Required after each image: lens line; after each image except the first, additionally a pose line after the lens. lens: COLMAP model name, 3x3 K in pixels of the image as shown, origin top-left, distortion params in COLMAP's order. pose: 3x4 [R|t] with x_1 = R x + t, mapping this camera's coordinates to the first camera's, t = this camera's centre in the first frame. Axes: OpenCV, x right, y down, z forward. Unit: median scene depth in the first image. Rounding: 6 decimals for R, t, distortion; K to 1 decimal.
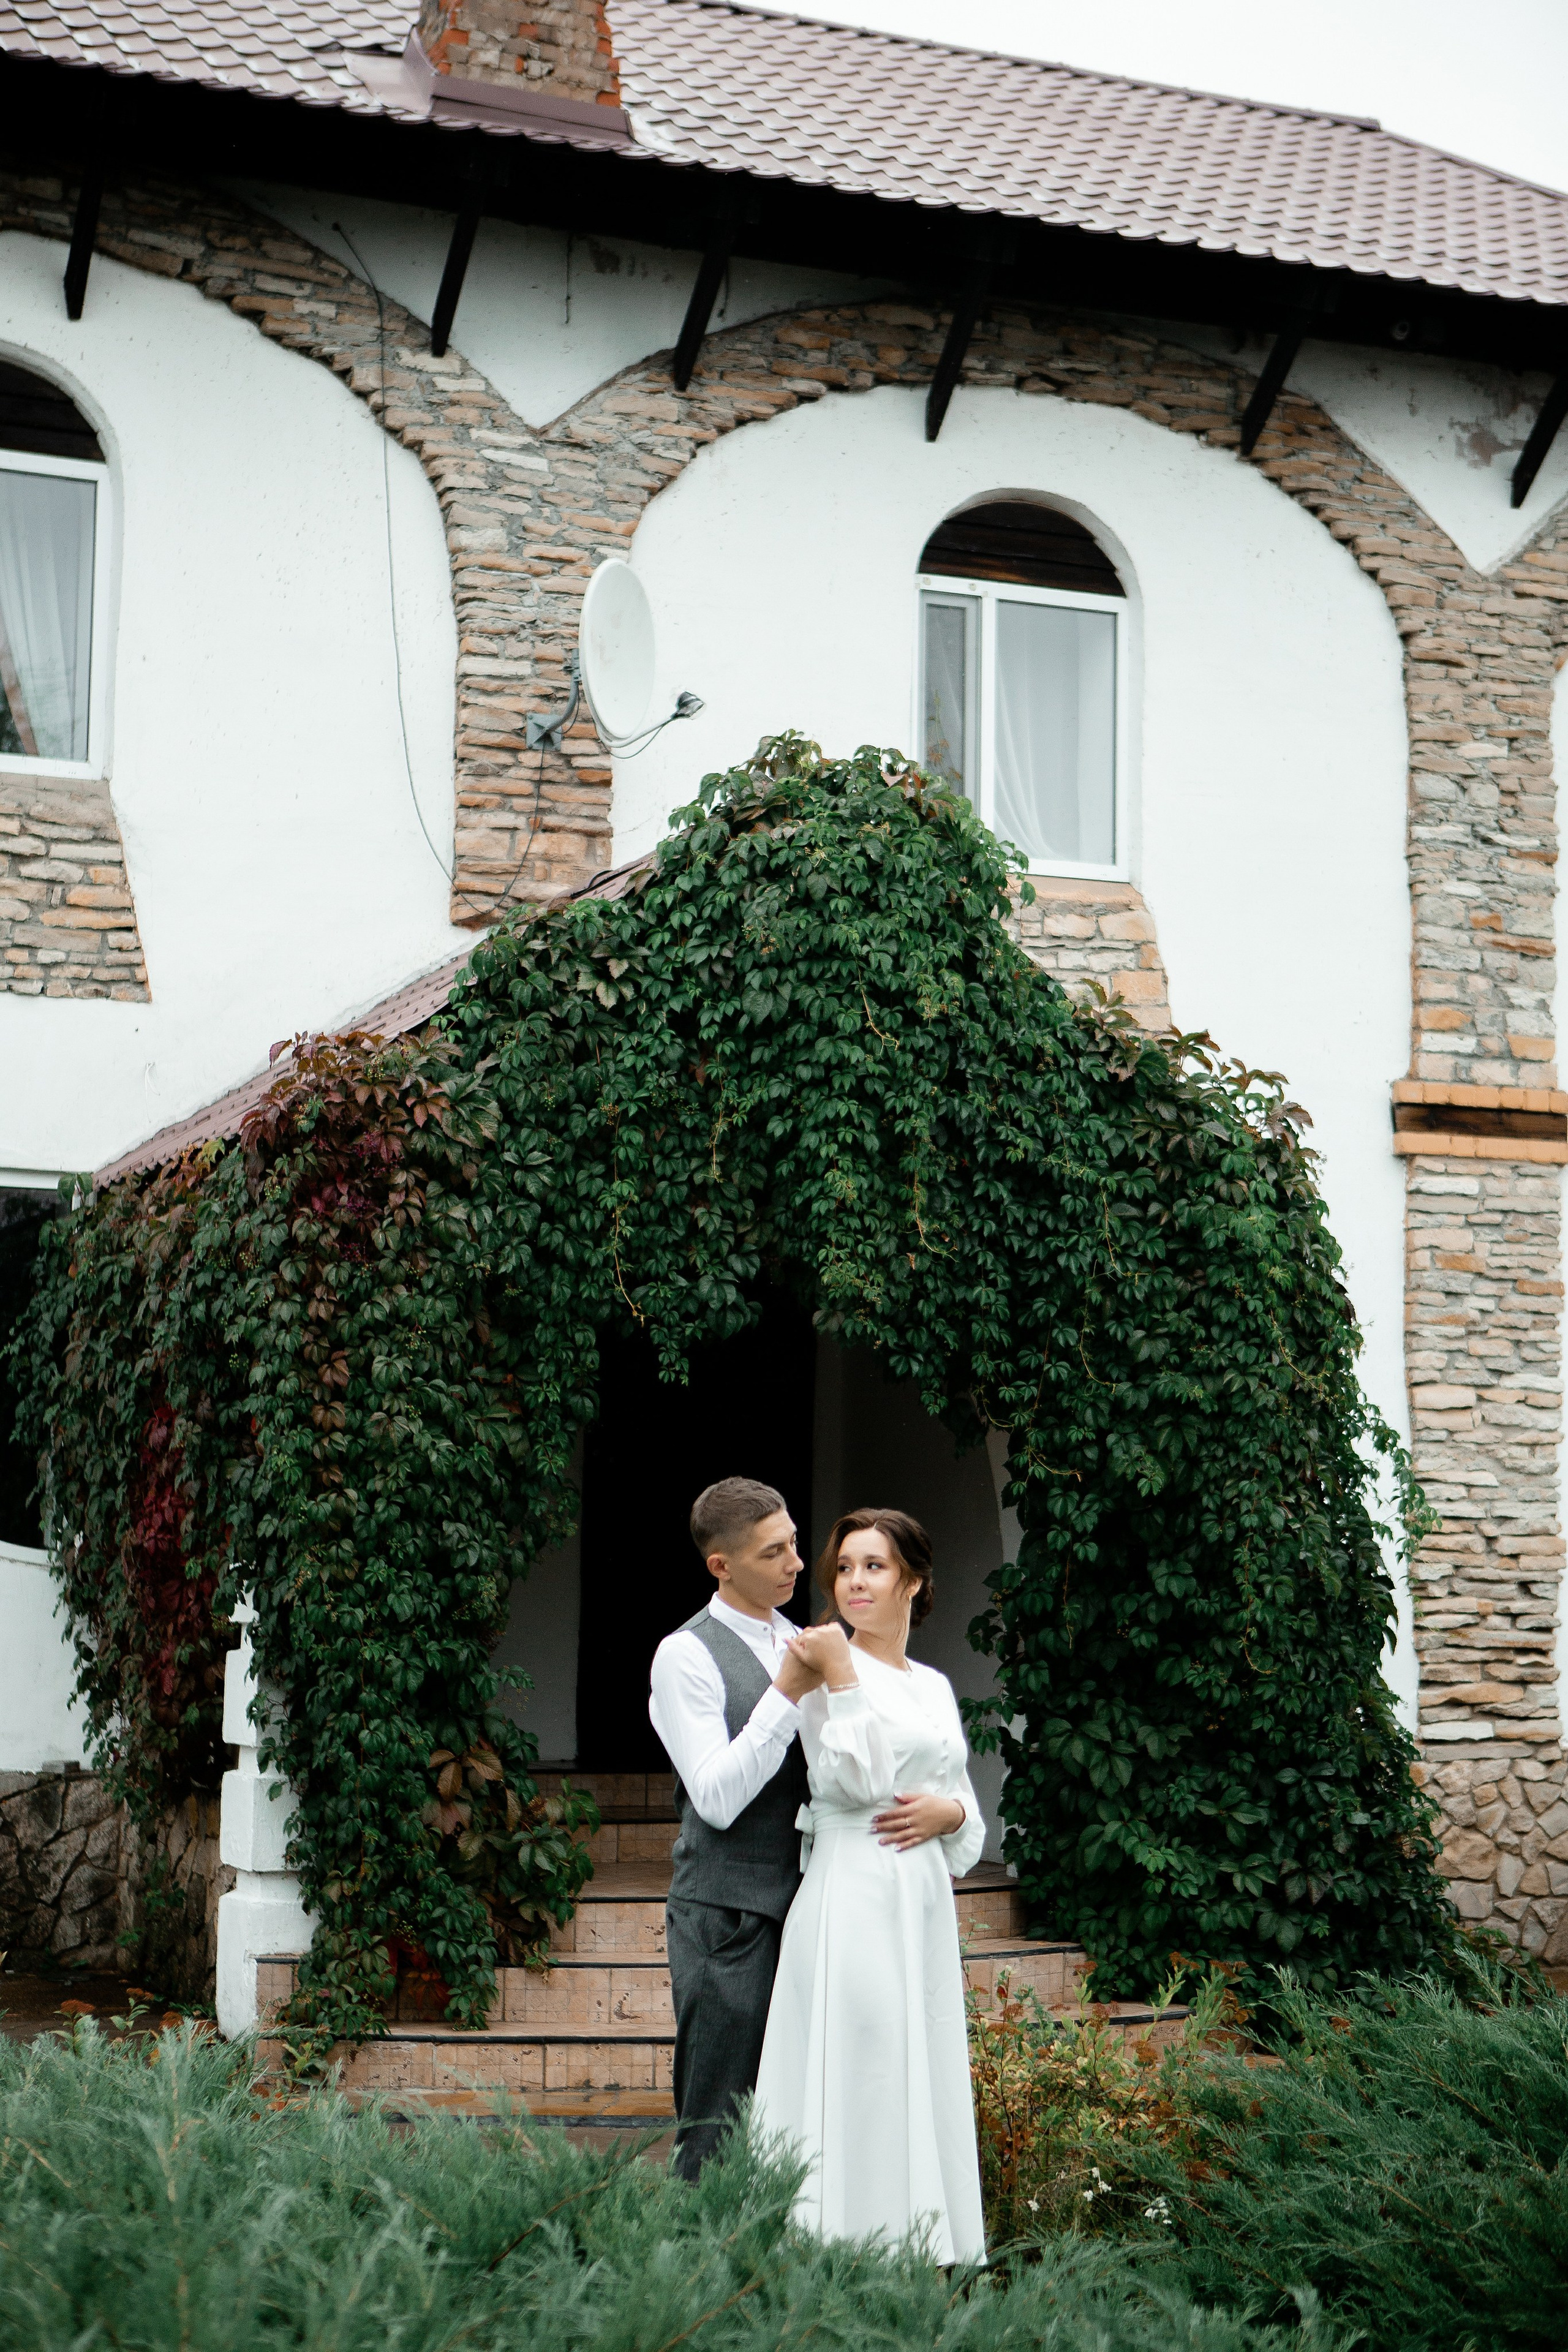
lens RADIAL K [[3778.3, 0, 795.2], [0, 3778.3, 1155.0], [0, 0, 1]] dist [0.027842, 0.000000]
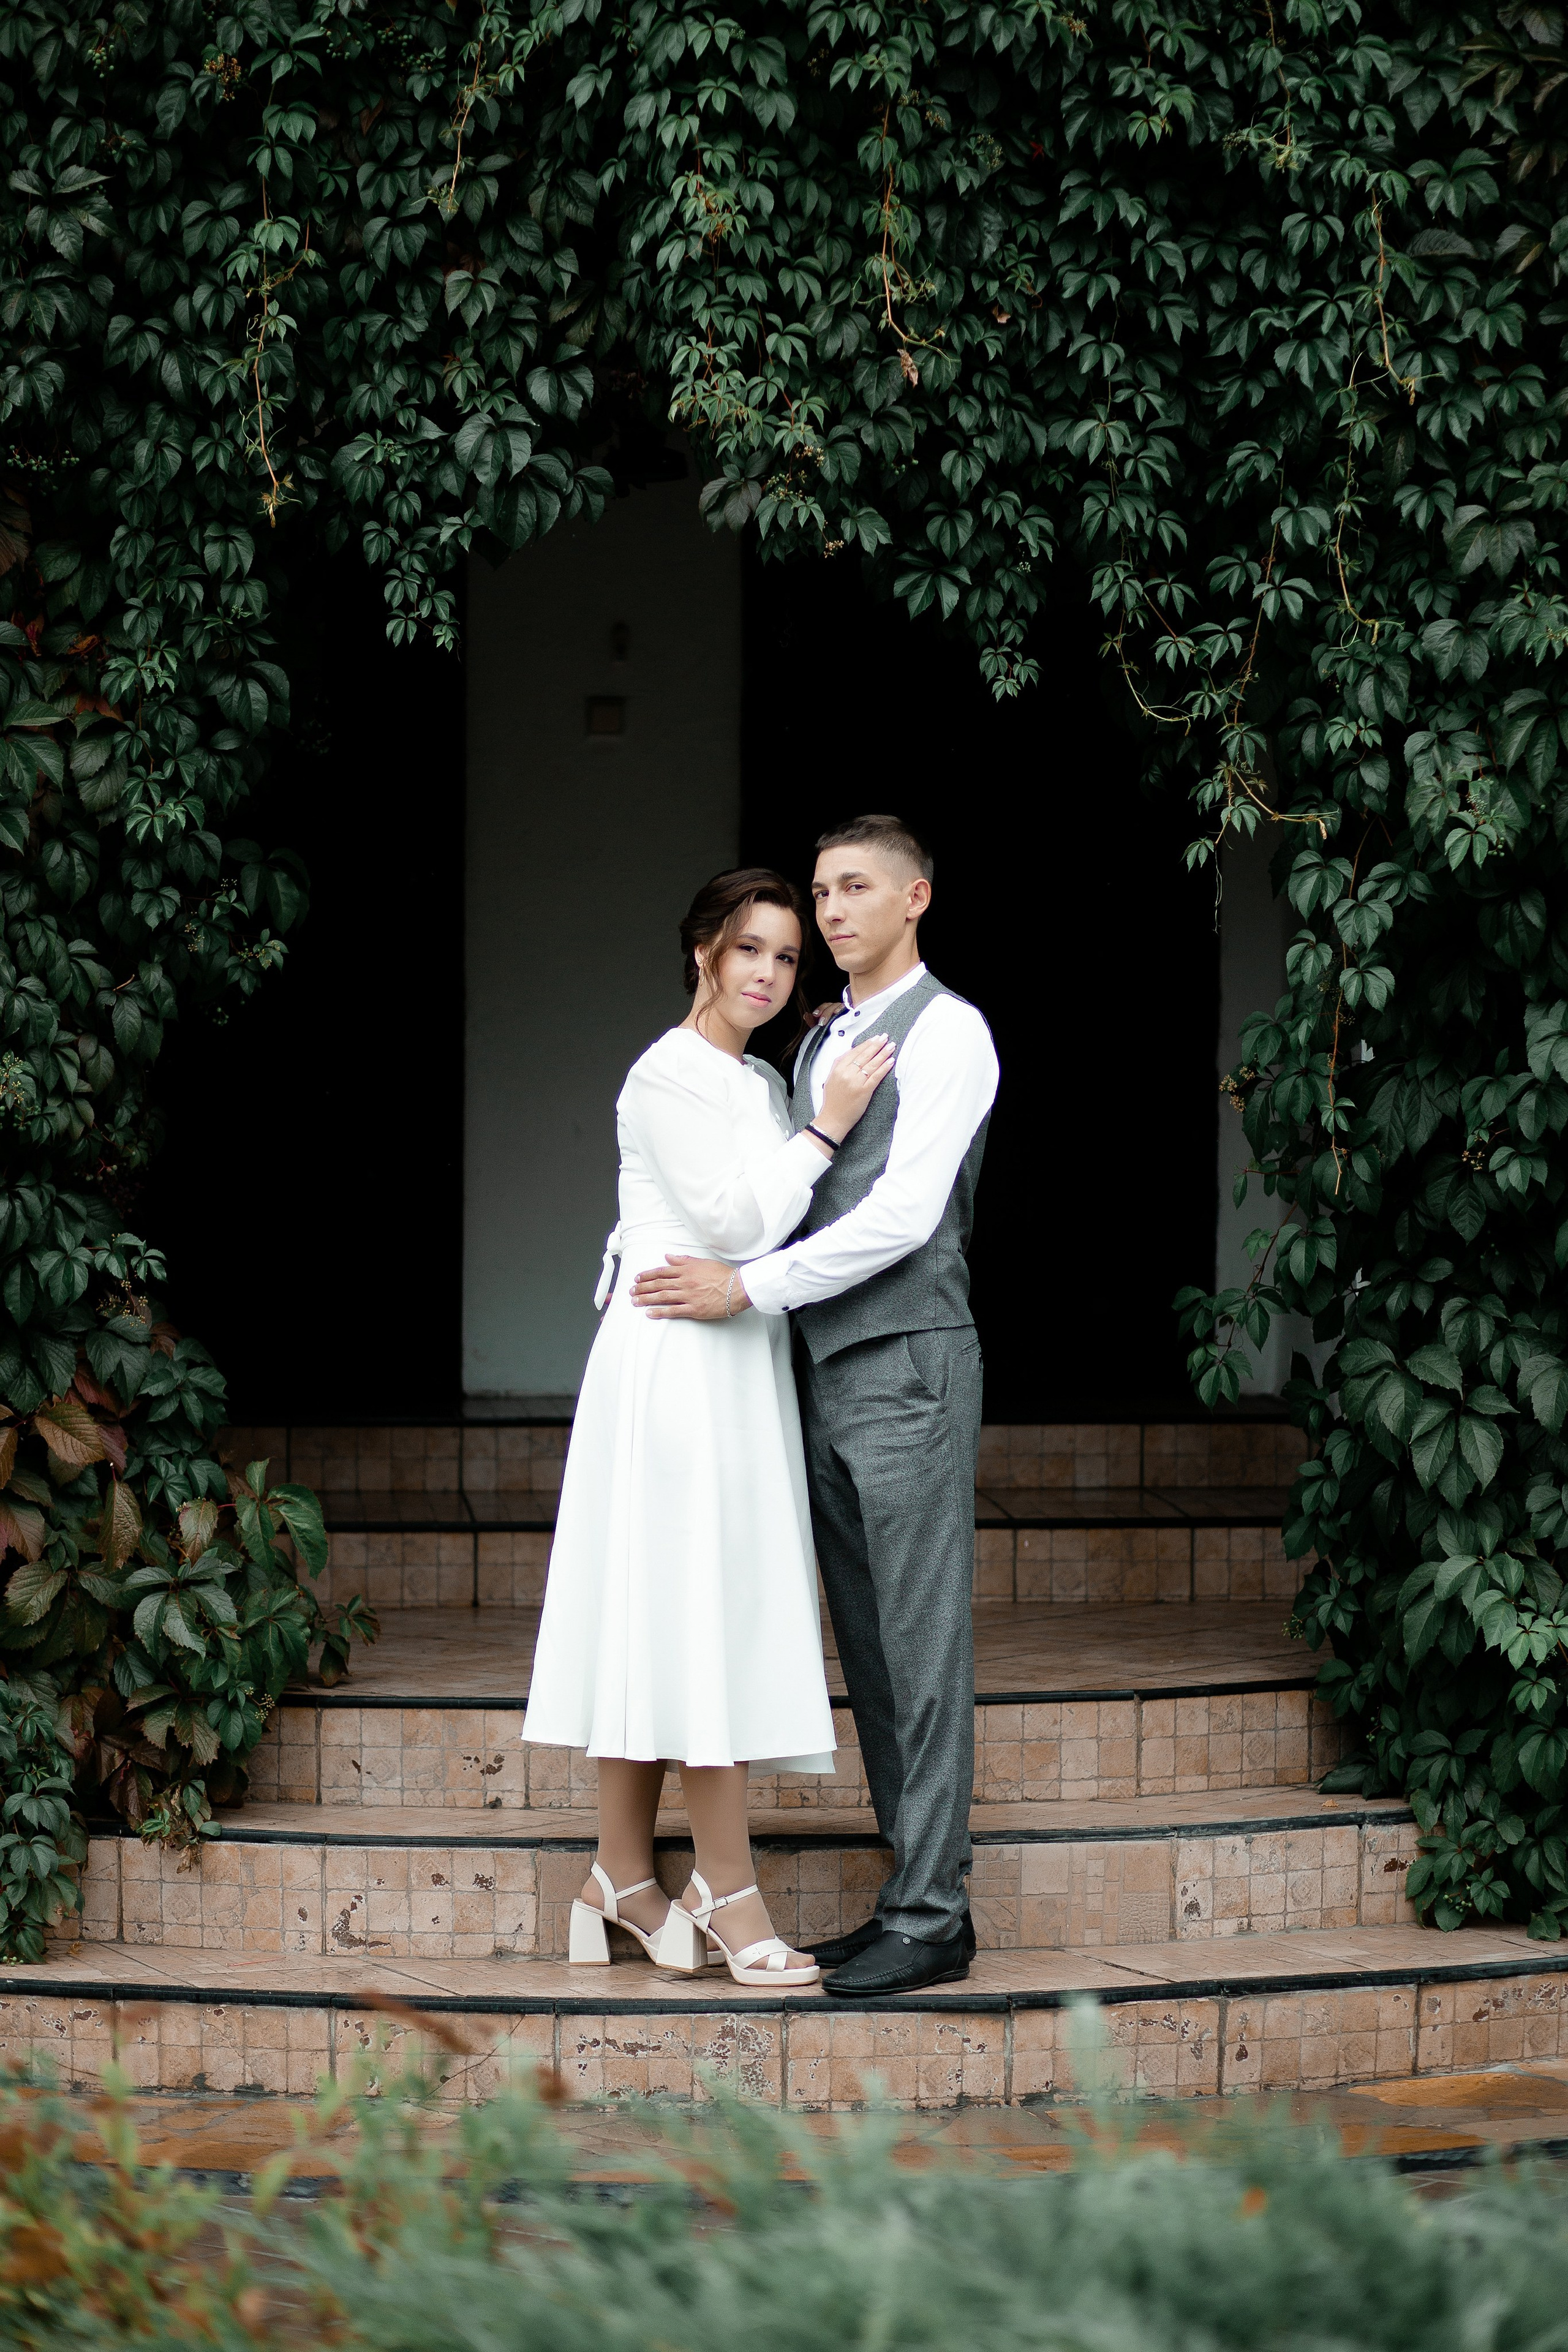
lens RADIAL K [[5925.9, 0, 805.1], [0, 5925.9, 1157.2], [0, 0, 1]] dist [-0.148626, 0.000000]
pose [[0.957650, -0.001062, -0.287933, 0.222690], [0.040585, 0.990508, 0.131330, 0.027813], [0.285060, -0.137454, 0.948603, 0.293241]]
